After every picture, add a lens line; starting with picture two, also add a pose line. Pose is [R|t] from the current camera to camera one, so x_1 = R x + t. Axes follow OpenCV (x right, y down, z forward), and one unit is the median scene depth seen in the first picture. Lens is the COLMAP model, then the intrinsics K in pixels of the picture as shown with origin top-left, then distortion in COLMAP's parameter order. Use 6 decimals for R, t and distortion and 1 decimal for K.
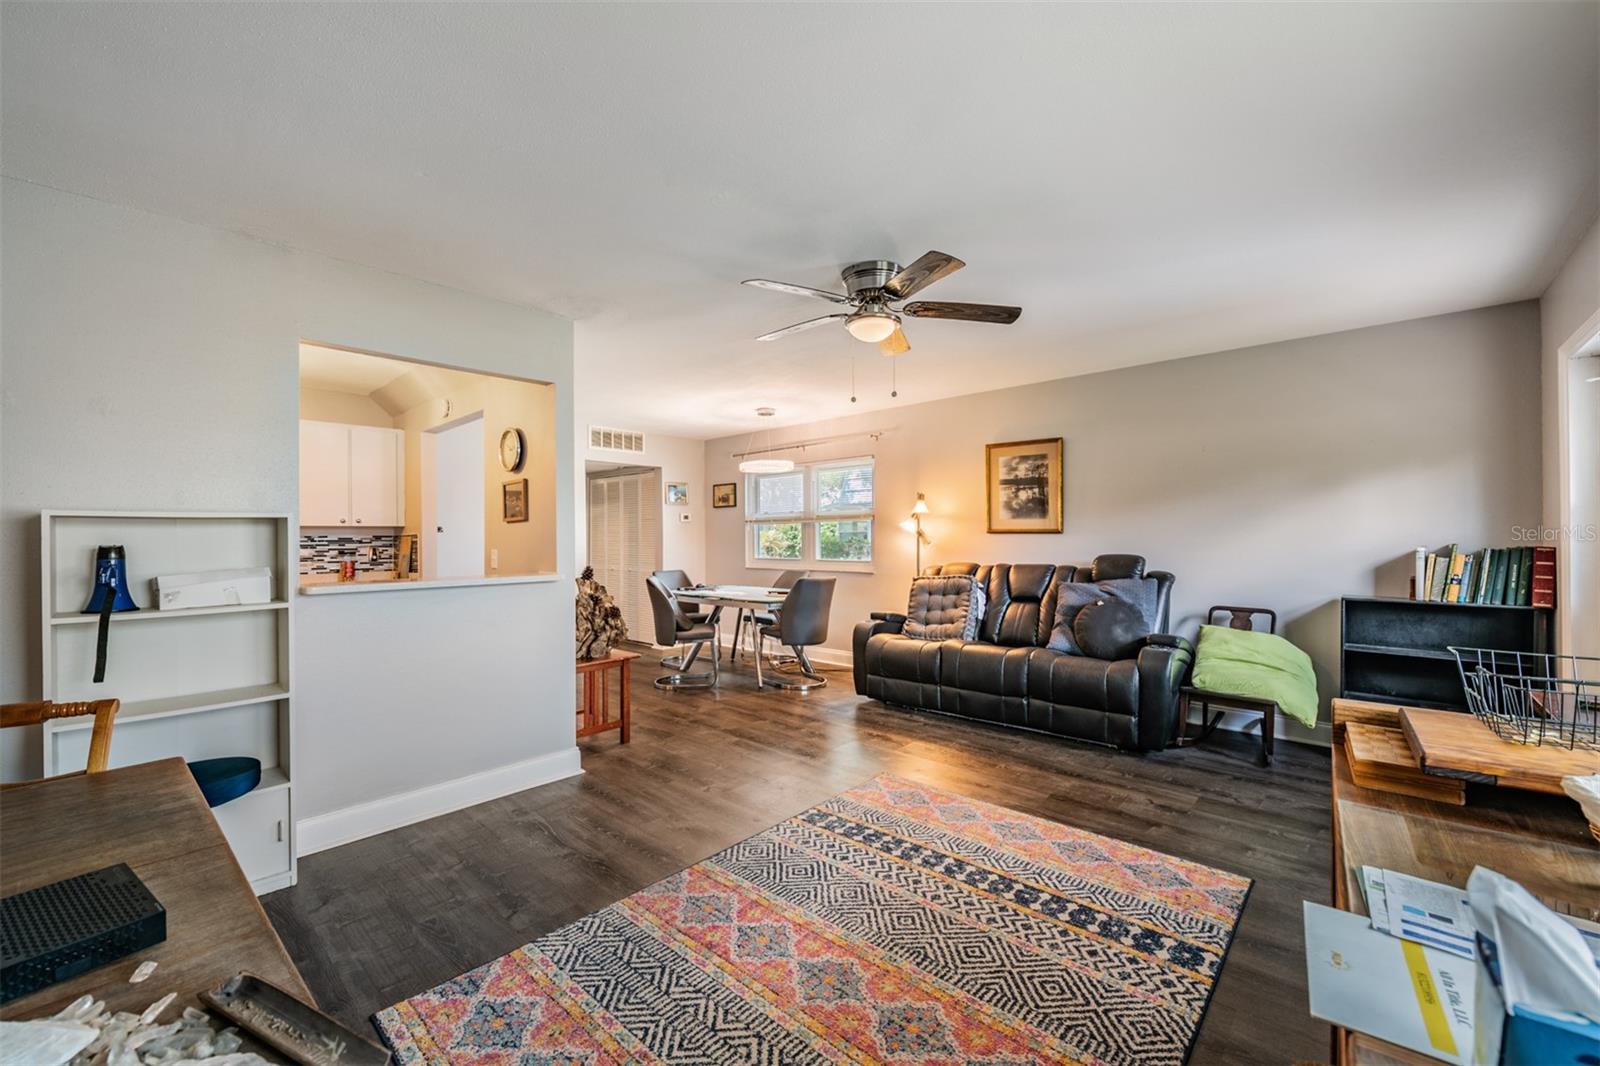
lens RADIAL K [[630.2, 0, 809.5], [0, 630.2, 556.1], [0, 0, 1]] dist [-0.000578, -0.004023]
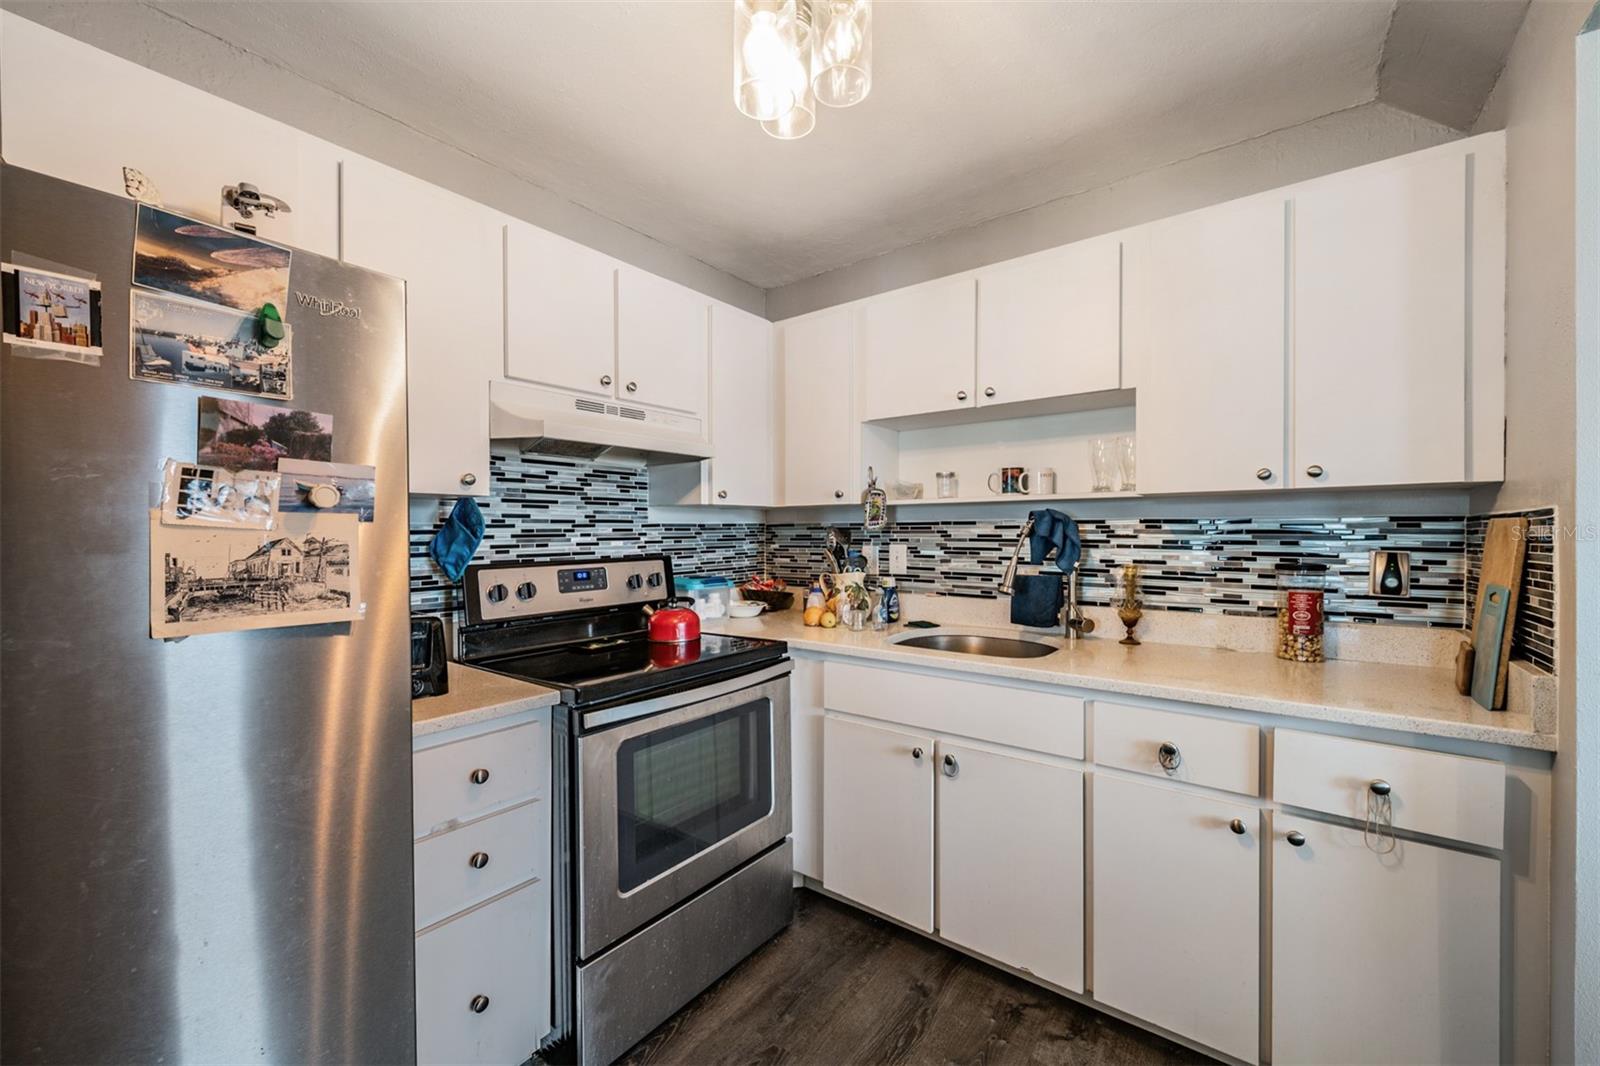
lens RADIAL K [[630.2, 0, 797.8], [0, 630.2, 529.6], [0, 0, 1]] dist [-0.000578, -0.004023]
pose [[0.085441, 0.008779, -0.996305, -0.513496], [-0.023098, 0.999710, 0.006828, -0.026528], [0.996075, 0.022429, 0.085619, 0.866265]]
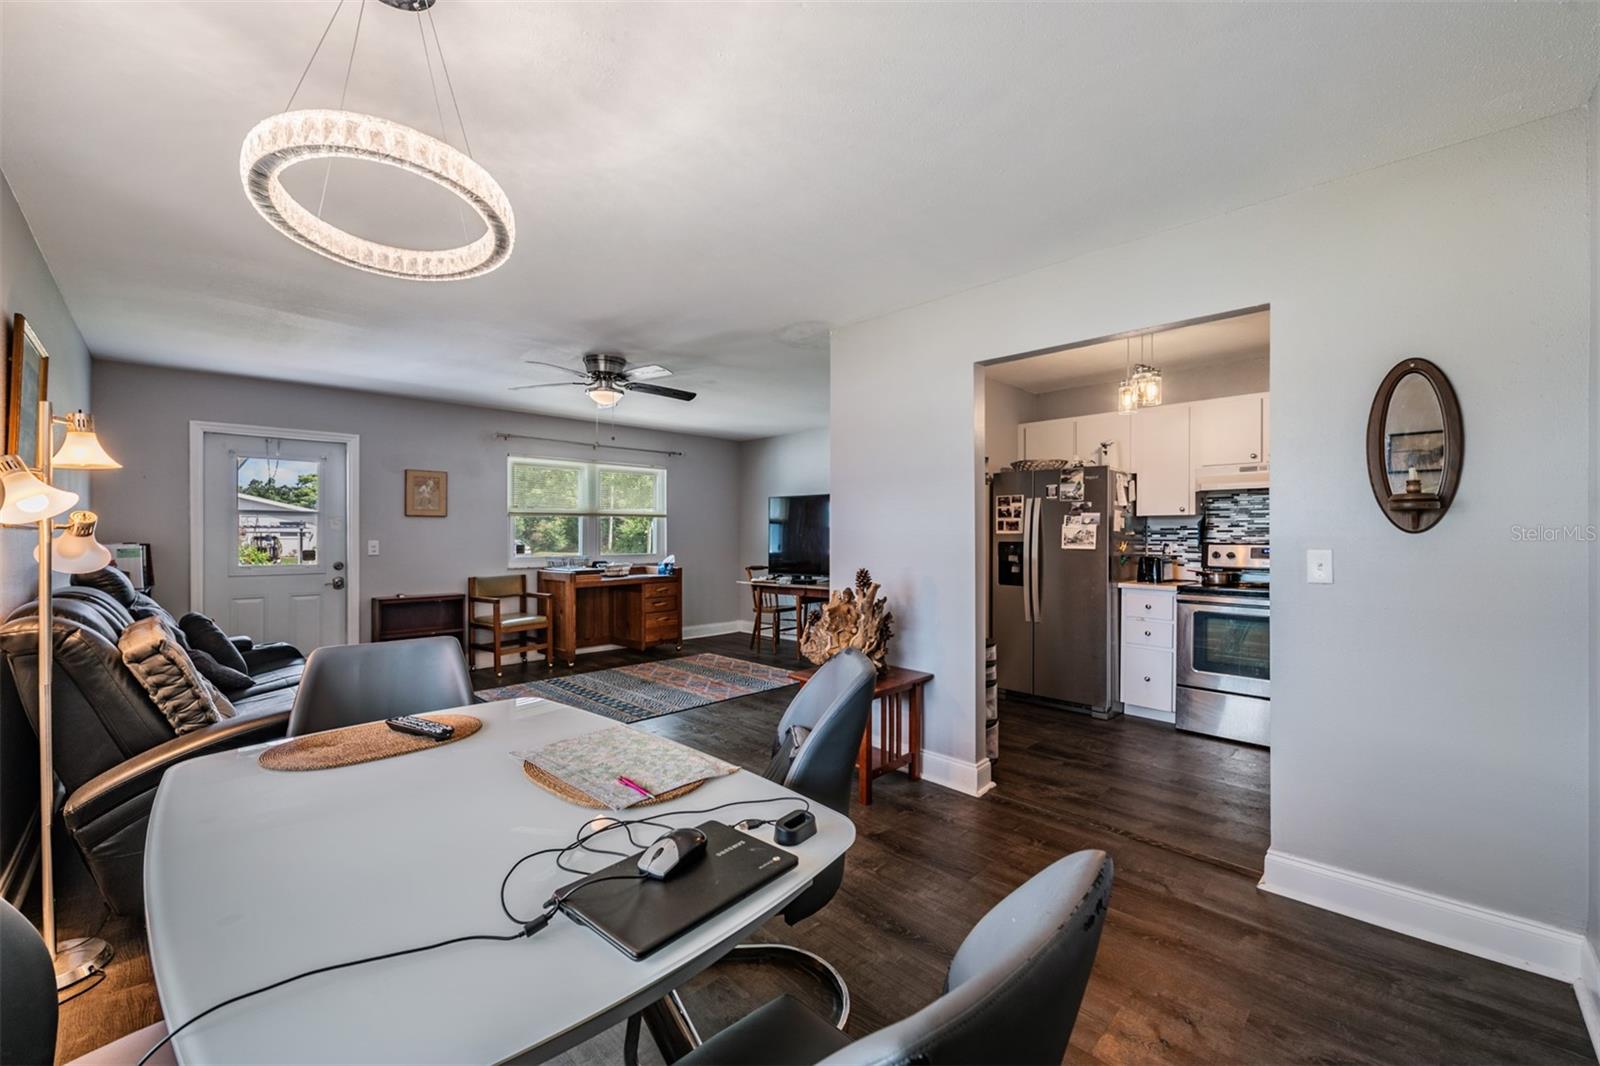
lens RADIAL K [[630.2, 0, 824.3], [0, 630.2, 534.4], [0, 0, 1]] dist [-0.000578, -0.004023]
pose [[-0.999562, 0.009646, 0.027987, -0.342821], [0.010532, 0.999442, 0.031711, -0.049448], [-0.027665, 0.031991, -0.999105, 1.807279]]
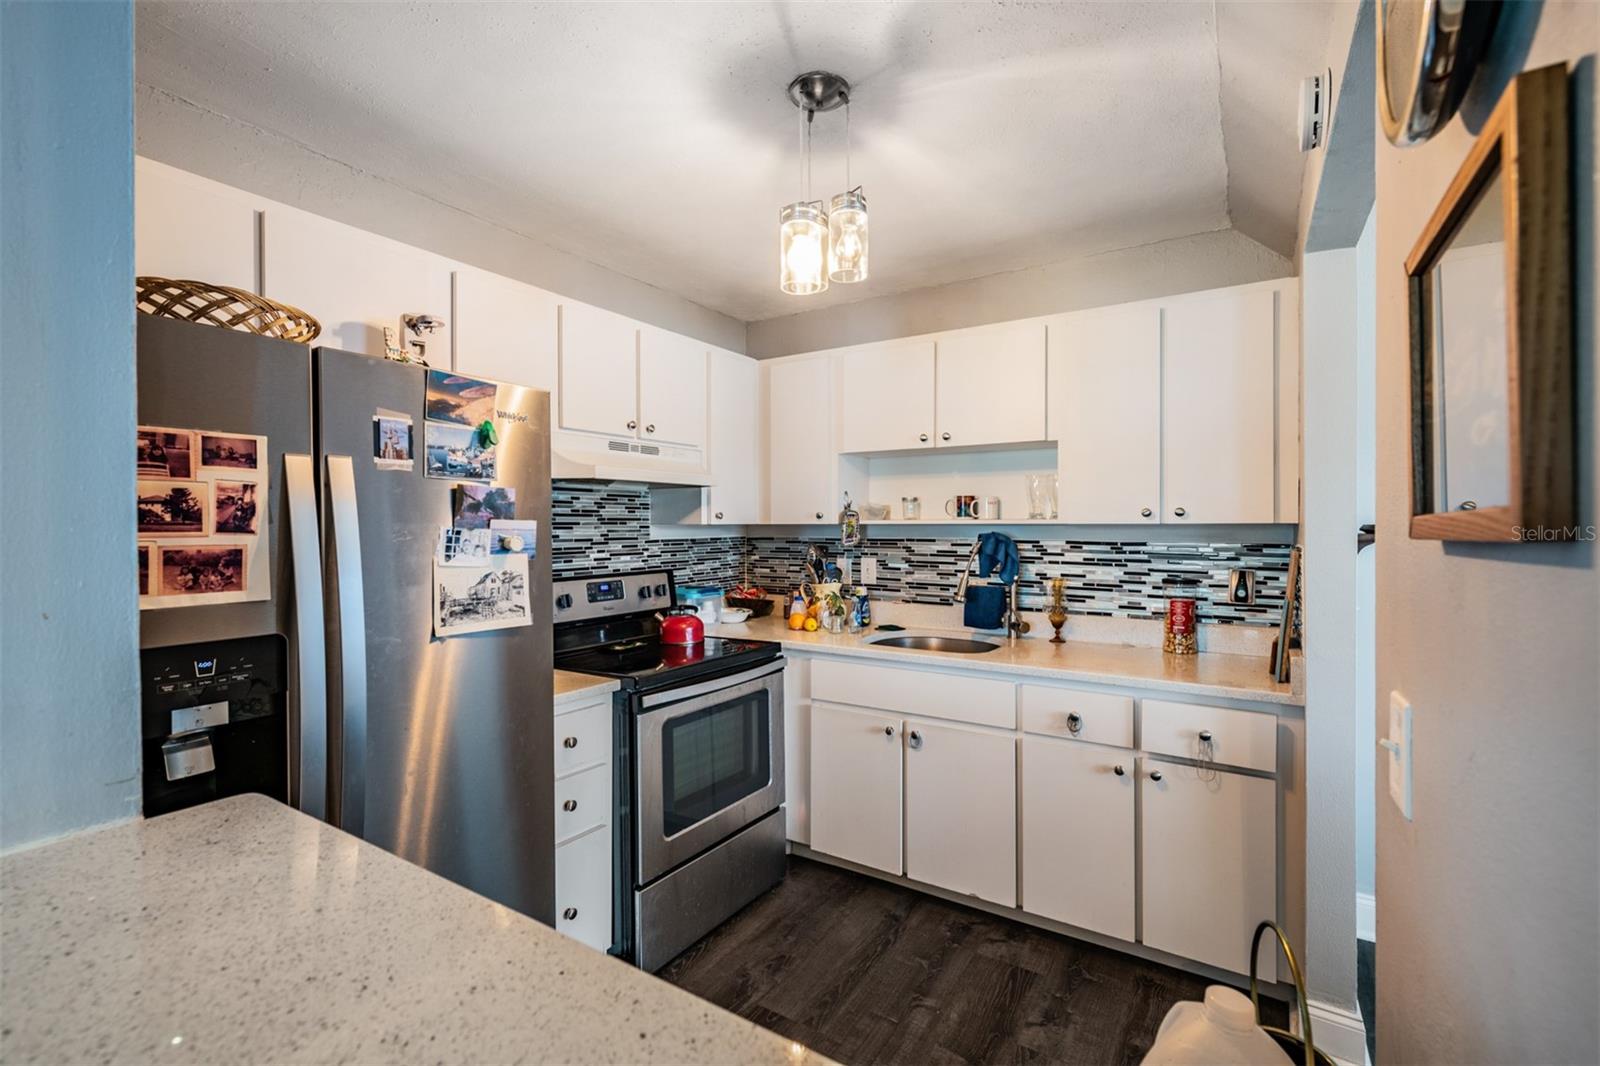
lens RADIAL K [[719.8, 0, 792.6], [0, 719.8, 510.0], [0, 0, 1]] dist [-0.003353, -0.000597]
pose [[0.163595, -0.008305, -0.986493, -0.330505], [-0.027646, 0.999533, -0.013000, -0.051980], [0.986140, 0.029399, 0.163289, 0.797032]]
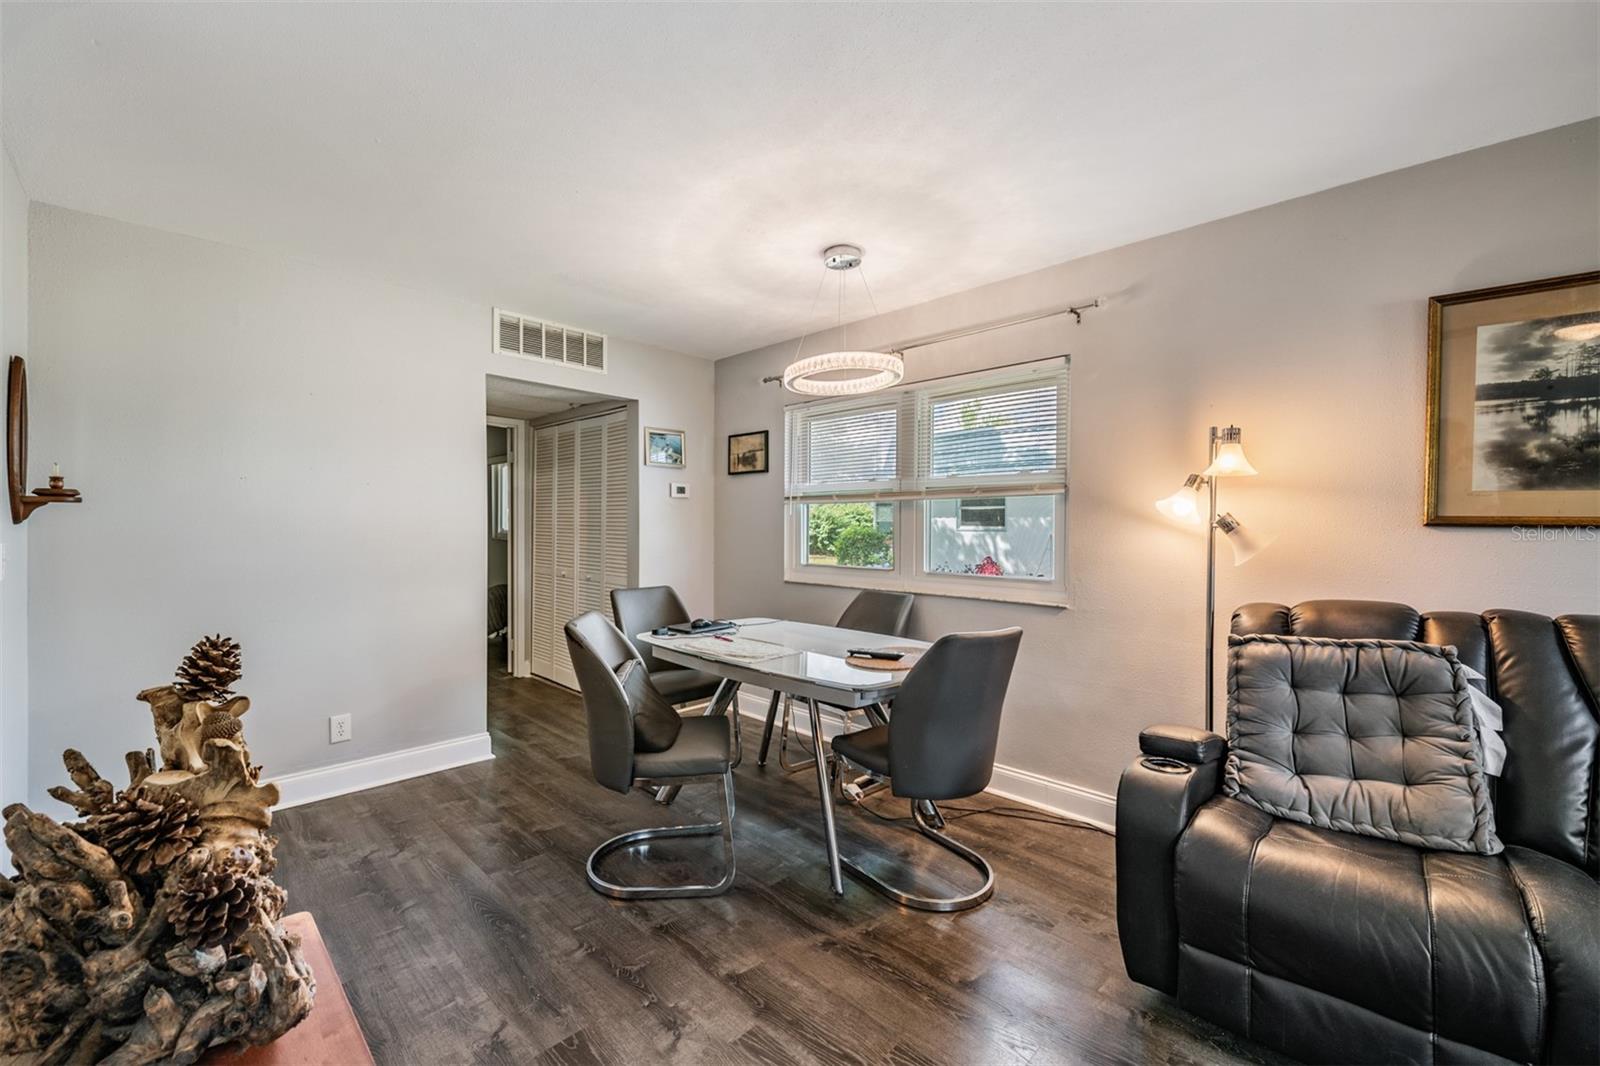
lens RADIAL K [[630.2, 0, 825.1], [0, 630.2, 529.4], [0, 0, 1]] dist [-0.000578, -0.004023]
pose [[0.999908, 0.013307, 0.002578, -0.120340], [-0.013247, 0.999673, -0.021883, -0.026436], [-0.002868, 0.021847, 0.999757, 0.789158]]
